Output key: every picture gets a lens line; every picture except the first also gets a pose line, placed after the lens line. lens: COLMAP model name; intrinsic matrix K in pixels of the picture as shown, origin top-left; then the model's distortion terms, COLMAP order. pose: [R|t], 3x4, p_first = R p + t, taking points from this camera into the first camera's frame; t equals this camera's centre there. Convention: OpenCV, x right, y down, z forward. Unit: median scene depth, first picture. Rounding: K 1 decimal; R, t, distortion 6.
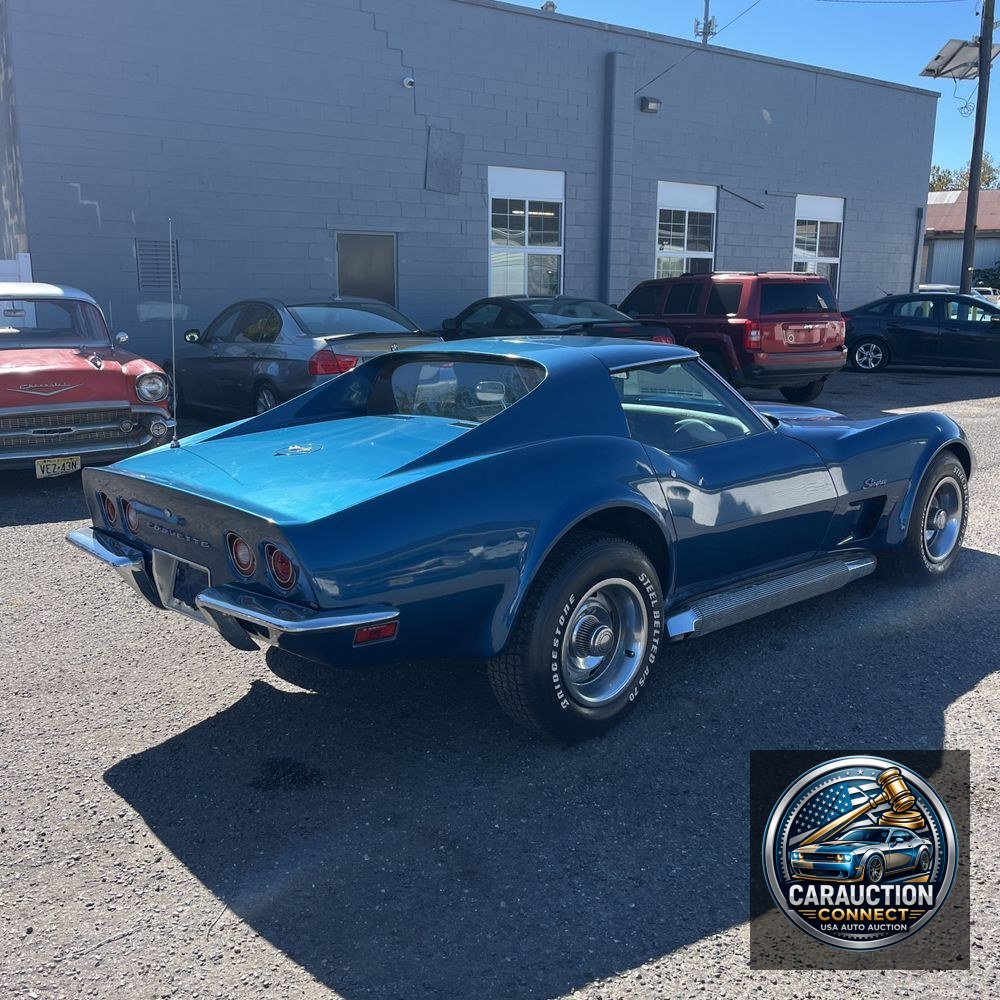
lens RADIAL K [[1012.1, 0, 497.8], [0, 1012.1, 490.9], [0, 0, 1]] dist [0.019955, 0.000000]
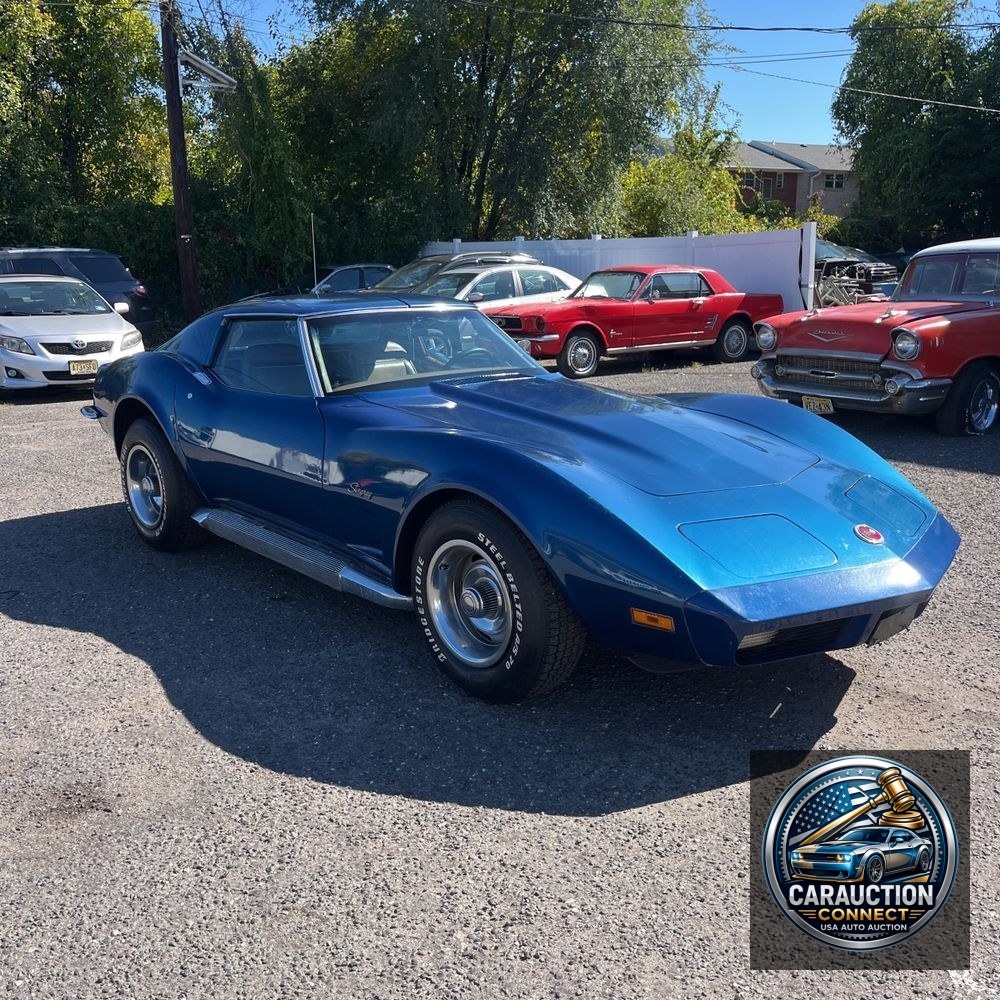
lens RADIAL K [[1012.1, 0, 492.1], [0, 1012.1, 501.1], [0, 0, 1]] dist [0.019955, 0.000000]
pose [[-0.026925, 0.237654, -0.970977, 0.421290], [-0.177019, 0.954844, 0.238614, -0.077404], [0.983839, 0.178305, 0.016361, 0.393294]]
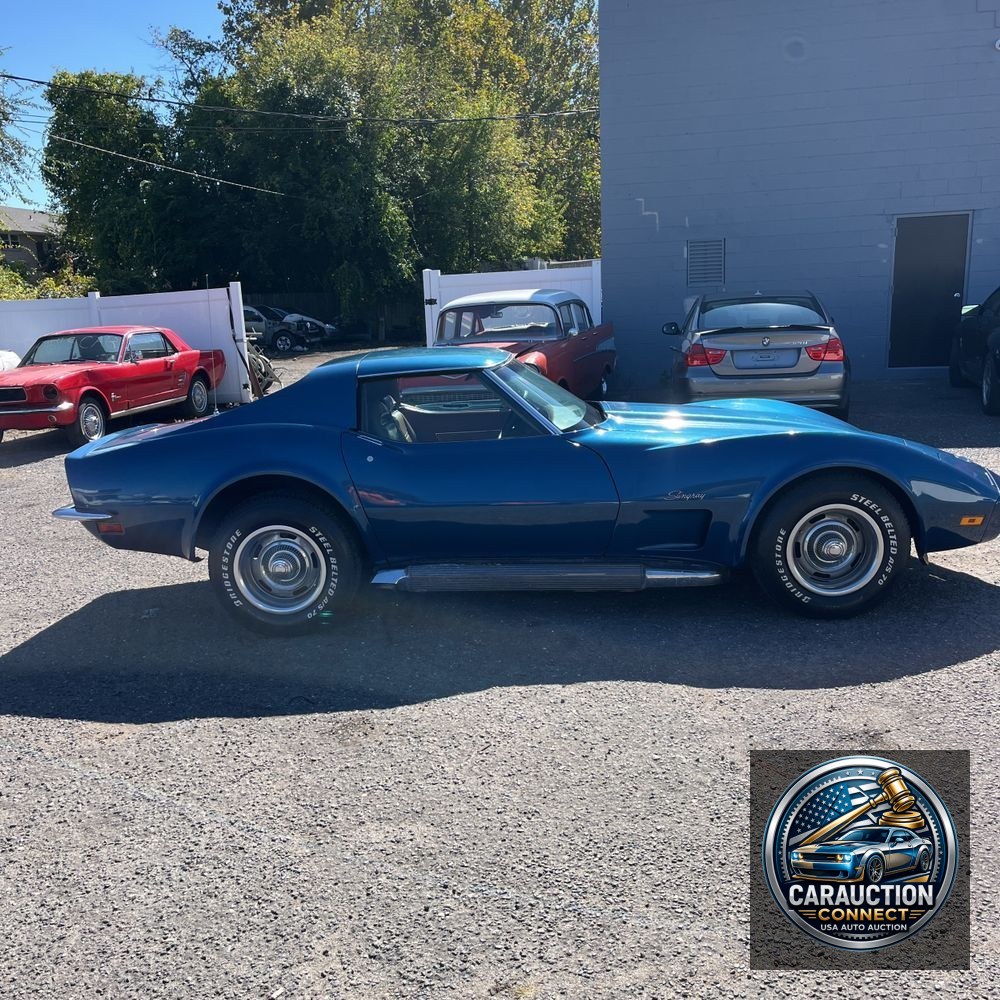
lens RADIAL K [[1012.1, 0, 498.8], [0, 1012.1, 500.4], [0, 0, 1]] dist [0.019955, 0.000000]
pose [[0.700415, 0.118350, -0.703855, 0.342018], [-0.096855, 0.992795, 0.070553, -0.020151], [0.707133, 0.018755, 0.706832, 0.055735]]
